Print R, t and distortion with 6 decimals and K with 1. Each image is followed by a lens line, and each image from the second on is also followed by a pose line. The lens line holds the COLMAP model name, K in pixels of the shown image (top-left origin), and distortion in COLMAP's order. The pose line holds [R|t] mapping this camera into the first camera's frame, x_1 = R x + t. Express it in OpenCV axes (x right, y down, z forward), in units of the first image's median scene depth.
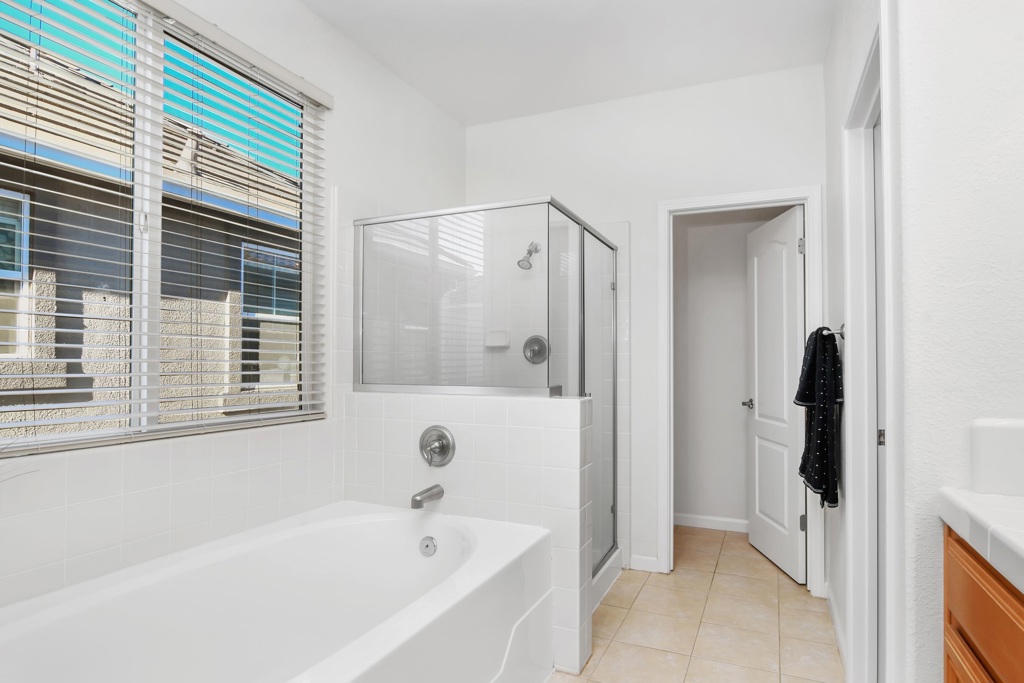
lens RADIAL K [[571.7, 0, 511.1], [0, 571.7, 353.2], [0, 0, 1]] dist [-0.014419, -0.000629]
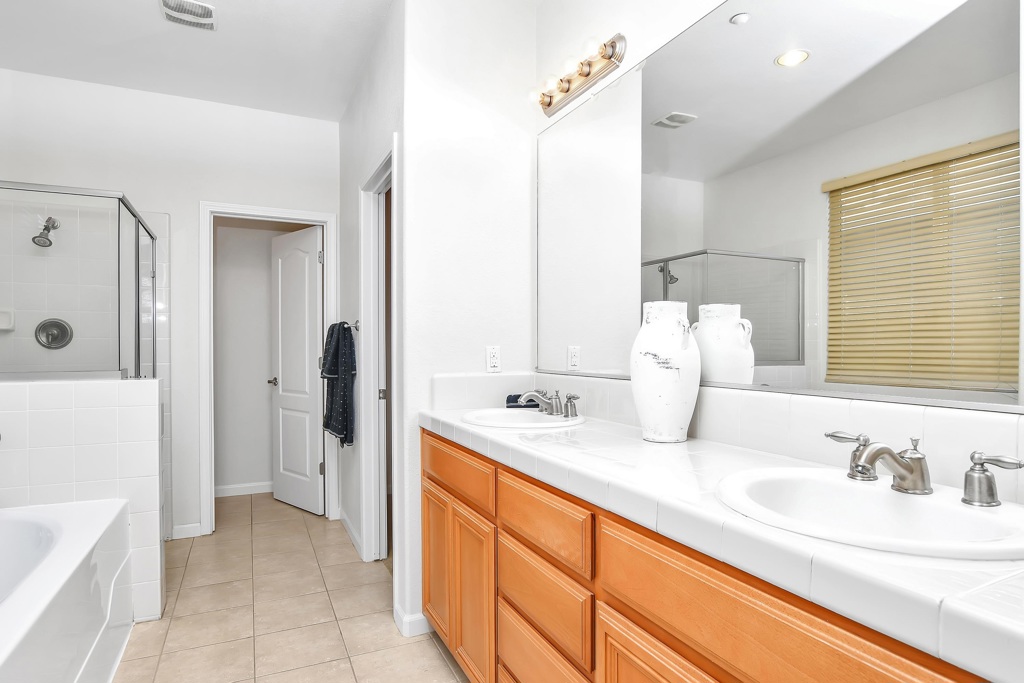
lens RADIAL K [[571.7, 0, 511.1], [0, 571.7, 353.2], [0, 0, 1]] dist [-0.014419, -0.000629]
pose [[0.662305, -0.013014, 0.749122, -0.180395], [-0.007991, 0.999670, 0.024432, -0.003873], [-0.749192, -0.022168, 0.661982, -0.192989]]
